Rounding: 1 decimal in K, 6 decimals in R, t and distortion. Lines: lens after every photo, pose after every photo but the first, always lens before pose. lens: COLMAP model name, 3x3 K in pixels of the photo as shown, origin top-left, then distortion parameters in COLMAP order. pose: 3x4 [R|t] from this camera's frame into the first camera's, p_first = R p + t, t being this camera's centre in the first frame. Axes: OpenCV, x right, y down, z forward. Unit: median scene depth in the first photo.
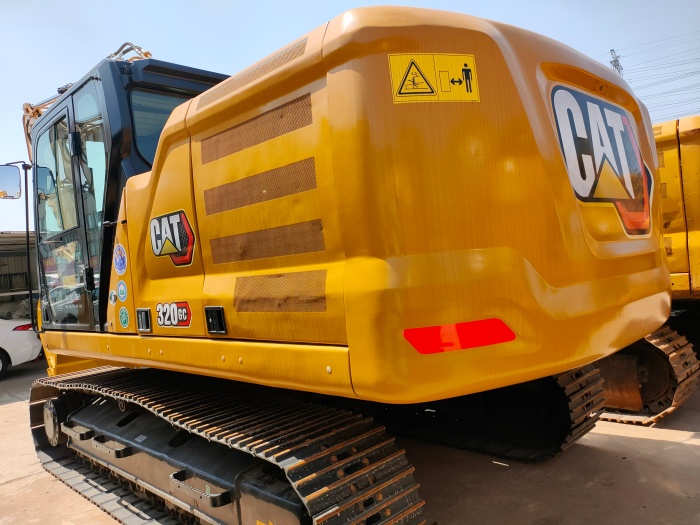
lens RADIAL K [[528.7, 0, 350.3], [0, 528.7, 268.7], [0, 0, 1]] dist [0.058433, -0.046840]
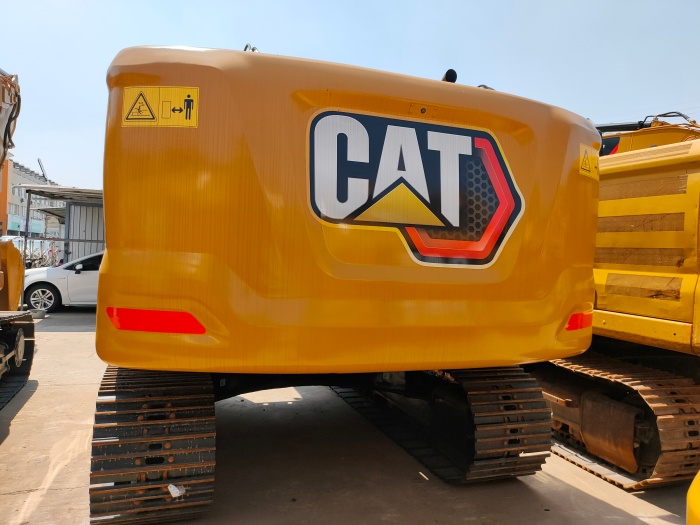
lens RADIAL K [[536.3, 0, 350.0], [0, 536.3, 262.5], [0, 0, 1]] dist [0.052662, -0.054460]
pose [[0.902936, 0.147711, -0.403593, 0.885538], [-0.137526, 0.989009, 0.054287, -0.108712], [0.407176, 0.006487, 0.913327, 0.047084]]
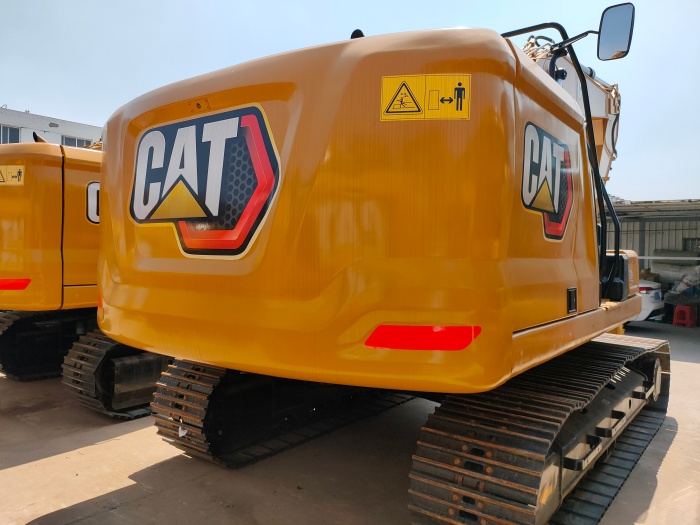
lens RADIAL K [[536.3, 0, 350.0], [0, 536.3, 262.5], [0, 0, 1]] dist [0.052662, -0.054460]
pose [[0.131882, 0.120973, -0.983856, 1.728992], [-0.032197, 0.992524, 0.117723, -0.195931], [0.990742, 0.016152, 0.134791, 1.292674]]
